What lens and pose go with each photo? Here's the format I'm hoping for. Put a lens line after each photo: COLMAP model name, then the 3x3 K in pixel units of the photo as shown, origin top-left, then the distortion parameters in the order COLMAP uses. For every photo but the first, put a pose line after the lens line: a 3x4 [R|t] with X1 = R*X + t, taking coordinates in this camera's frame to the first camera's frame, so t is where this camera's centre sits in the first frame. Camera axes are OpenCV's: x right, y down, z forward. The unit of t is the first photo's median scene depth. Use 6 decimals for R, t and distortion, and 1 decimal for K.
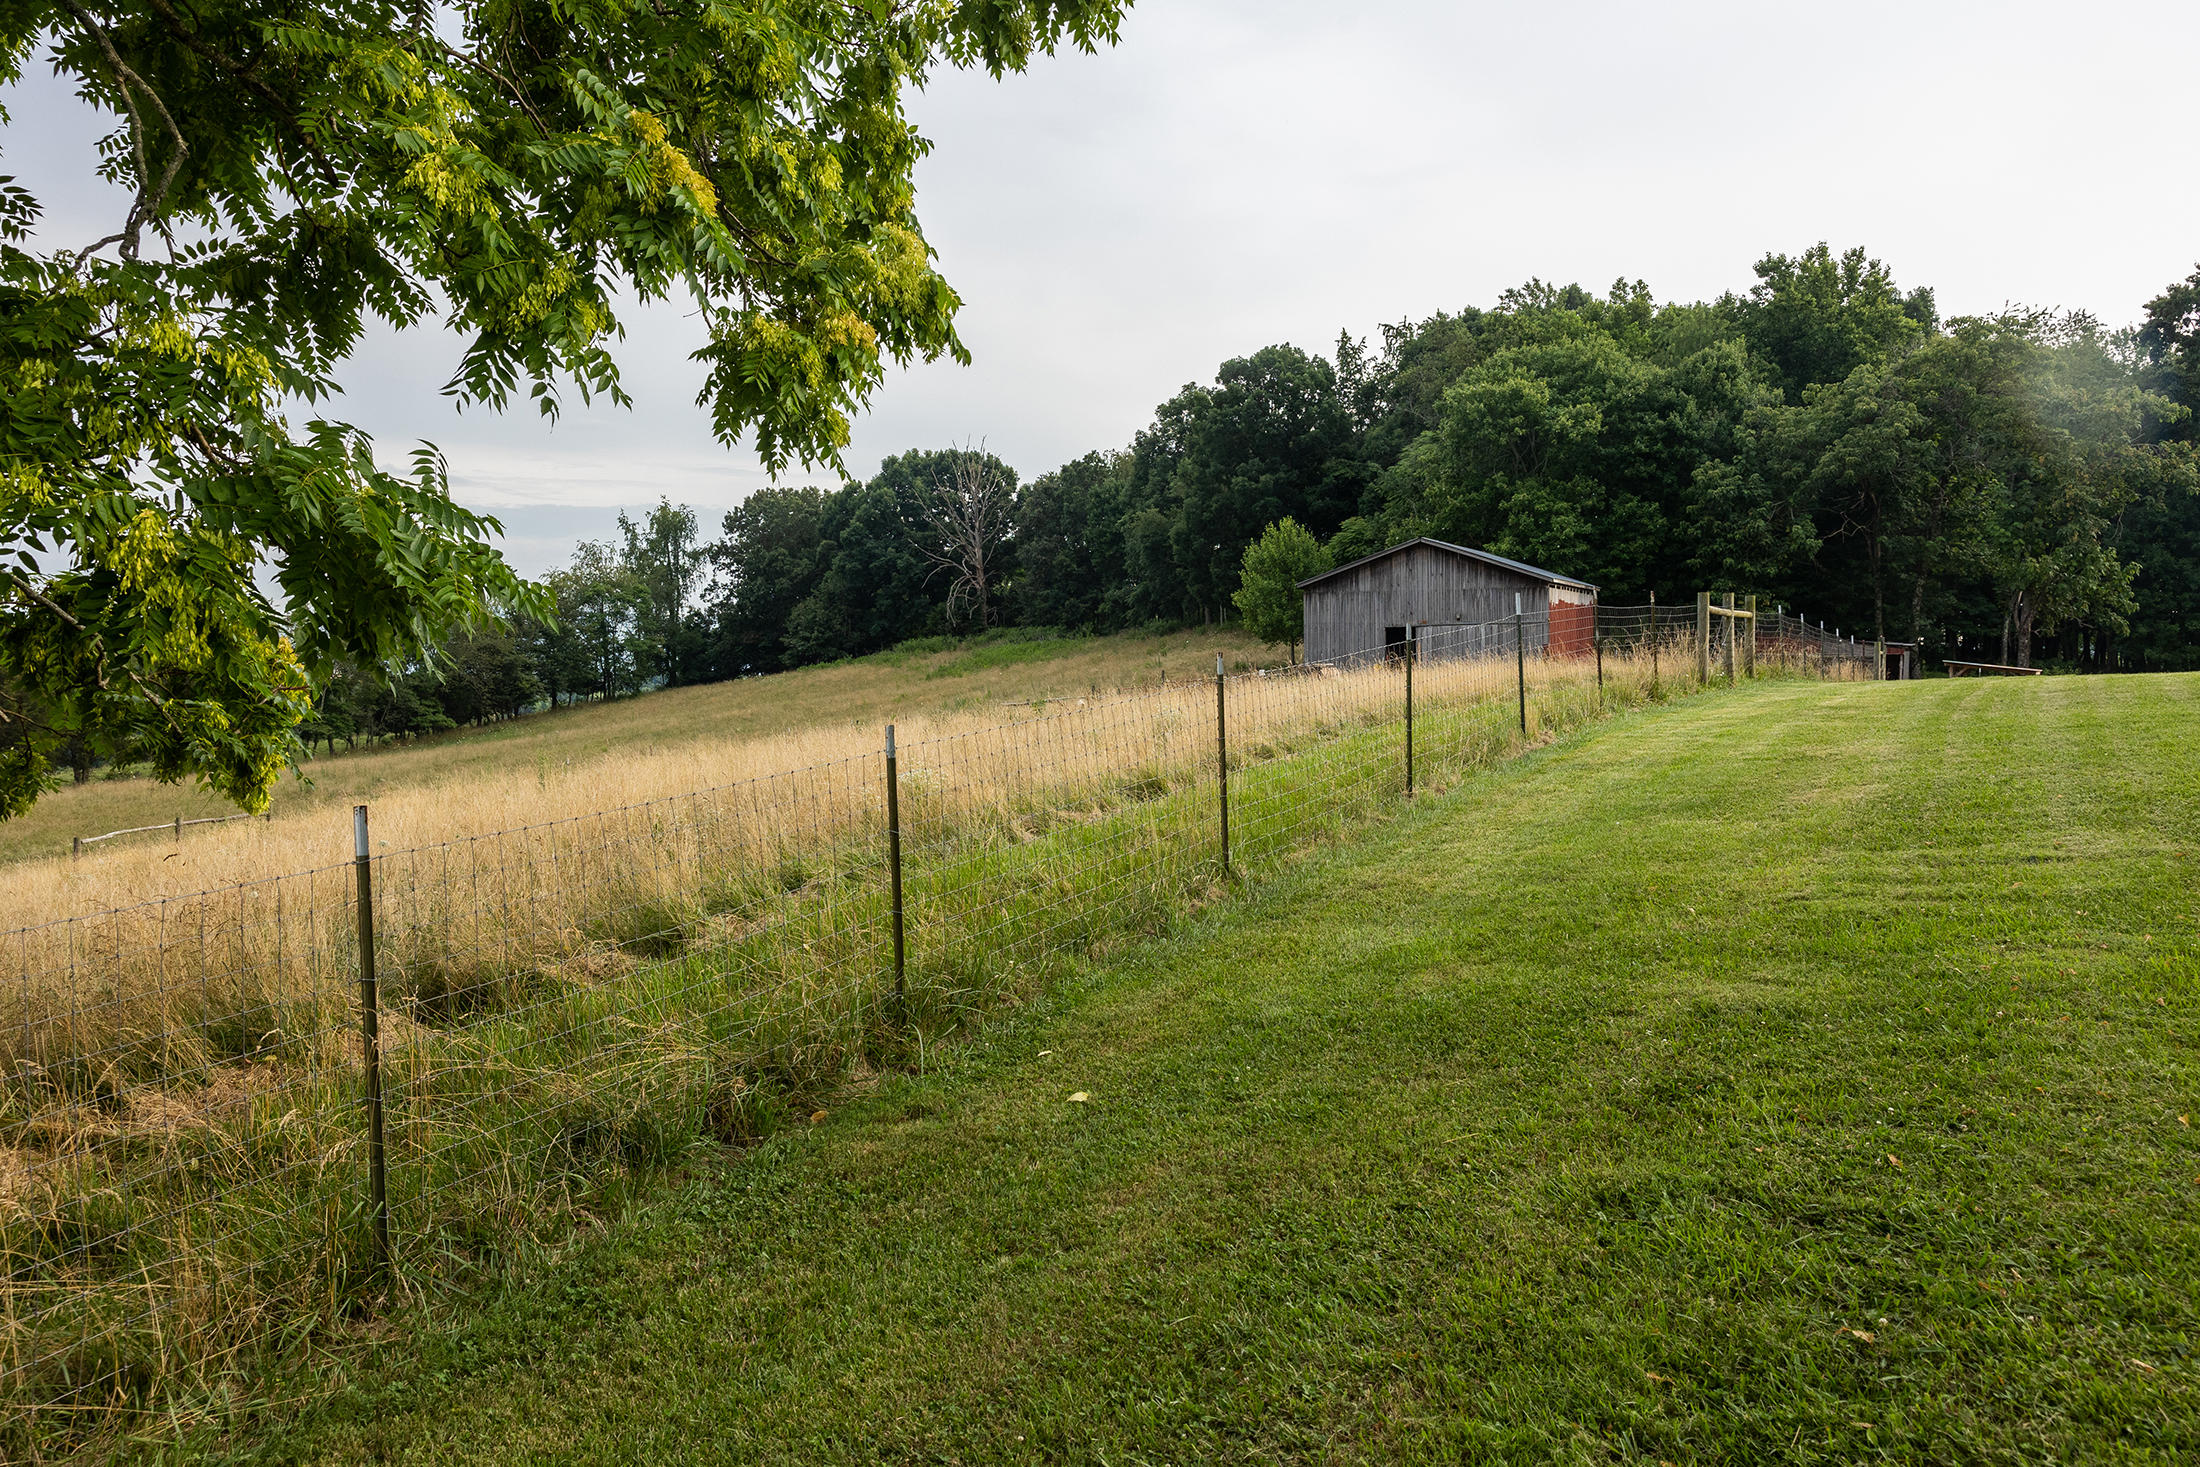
lens RADIAL K [[1772.9, 0, 1105.7], [0, 1772.9, 737.8], [0, 0, 1]] dist [0.018367, 0.001099]
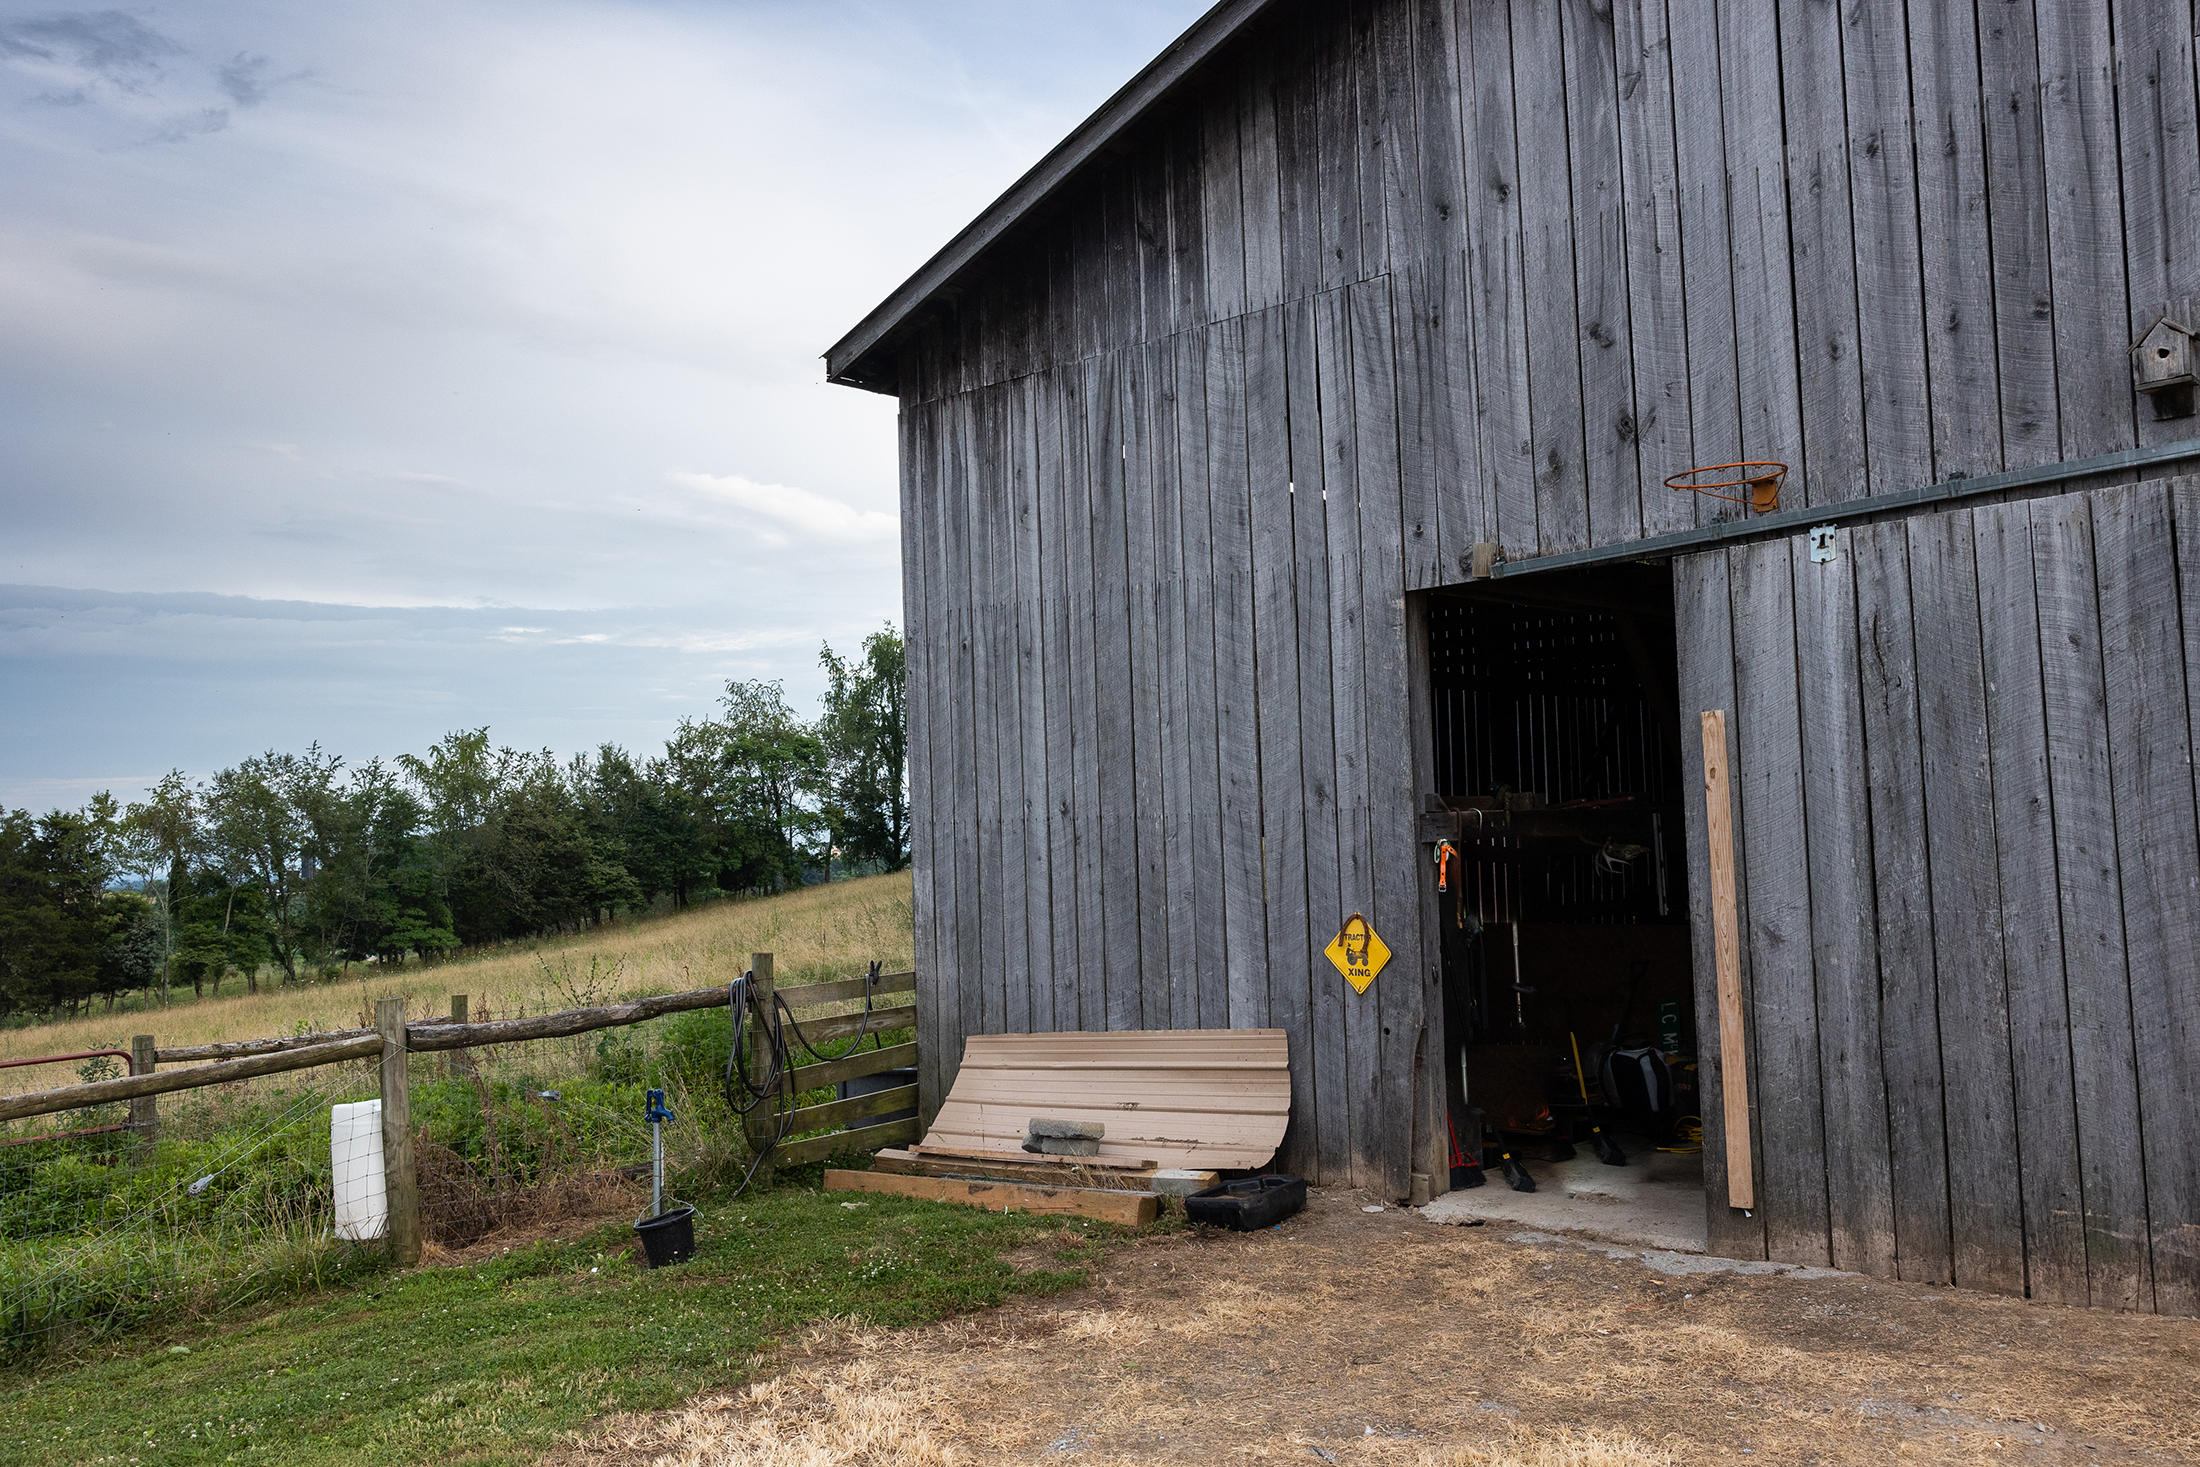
lens RADIAL K [[1772.9, 0, 1098.6], [0, 1772.9, 739.1], [0, 0, 1]] dist [0.018367, 0.001099]
pose [[0.954354, -0.039606, -0.296040, 0.081354], [0.012722, 0.995660, -0.092195, -0.020339], [0.298406, 0.084220, 0.950716, 0.420950]]
